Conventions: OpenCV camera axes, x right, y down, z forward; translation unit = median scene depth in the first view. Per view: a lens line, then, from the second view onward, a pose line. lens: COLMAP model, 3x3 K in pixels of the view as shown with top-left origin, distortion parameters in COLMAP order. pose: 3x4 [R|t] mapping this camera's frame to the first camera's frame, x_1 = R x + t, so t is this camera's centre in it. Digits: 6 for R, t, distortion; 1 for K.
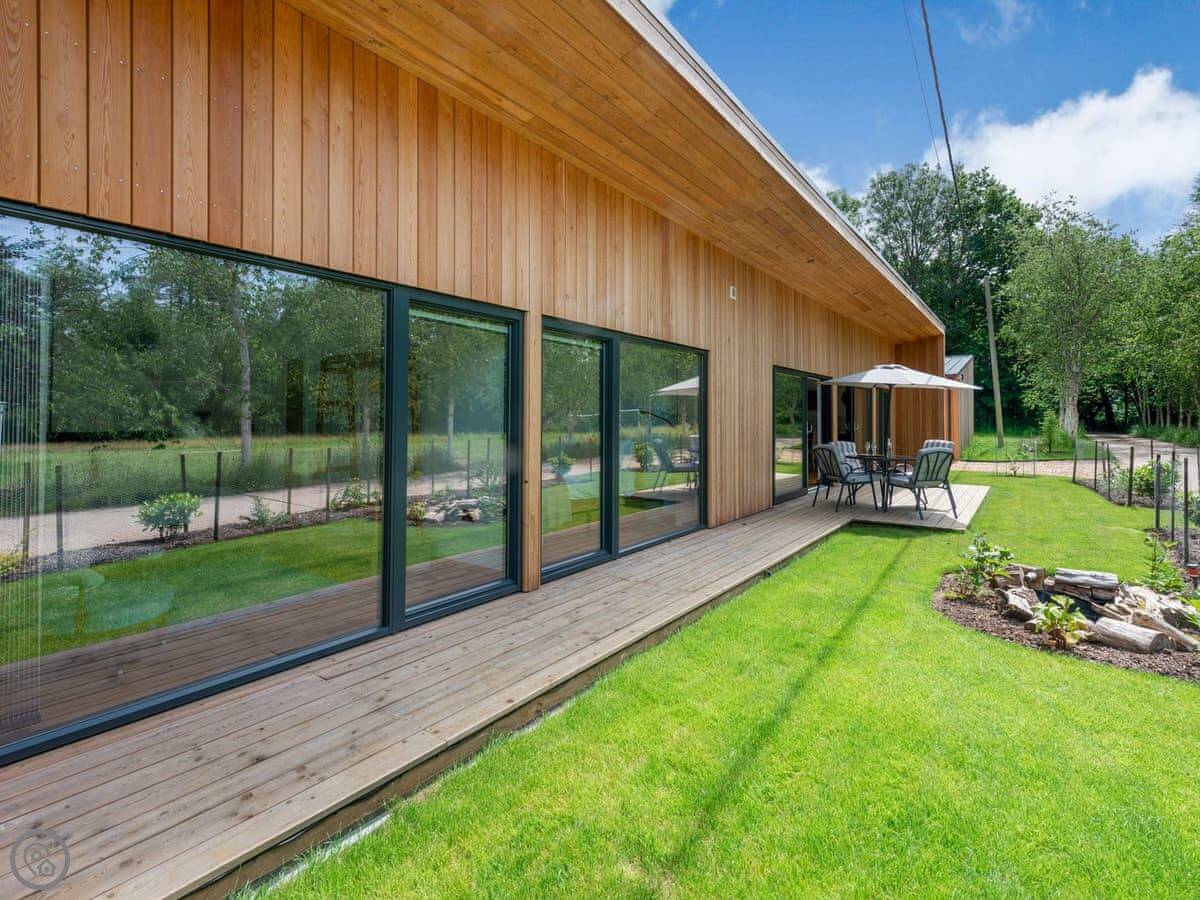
lens RADIAL K [[574.6, 0, 584.9], [0, 574.6, 409.0], [0, 0, 1]] dist [0.003875, -0.001727]
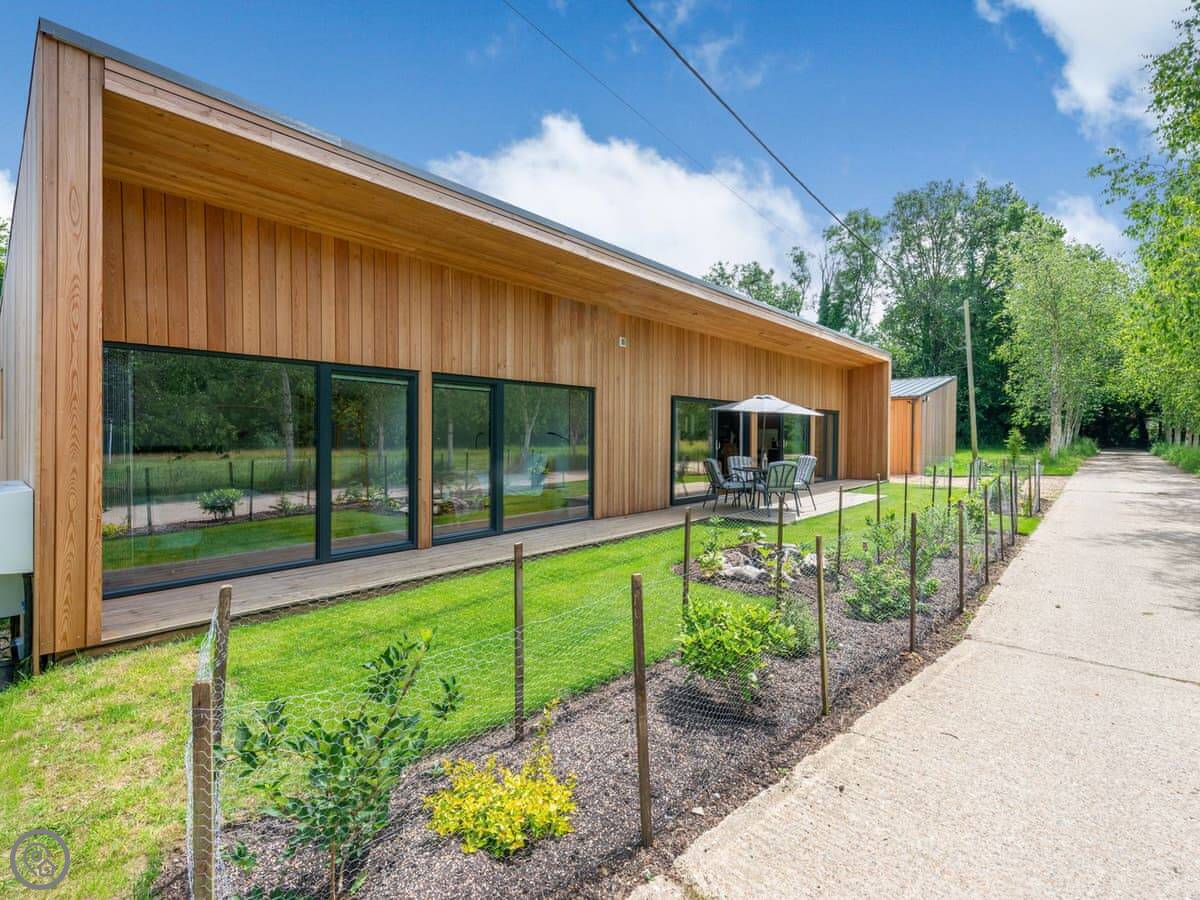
lens RADIAL K [[574.6, 0, 595.5], [0, 574.6, 448.0], [0, 0, 1]] dist [0.003875, -0.001727]
pose [[0.995943, 0.005469, -0.089816, 0.335429], [-0.001582, 0.999061, 0.043286, -0.018780], [0.089969, -0.042968, 0.995017, -0.337879]]
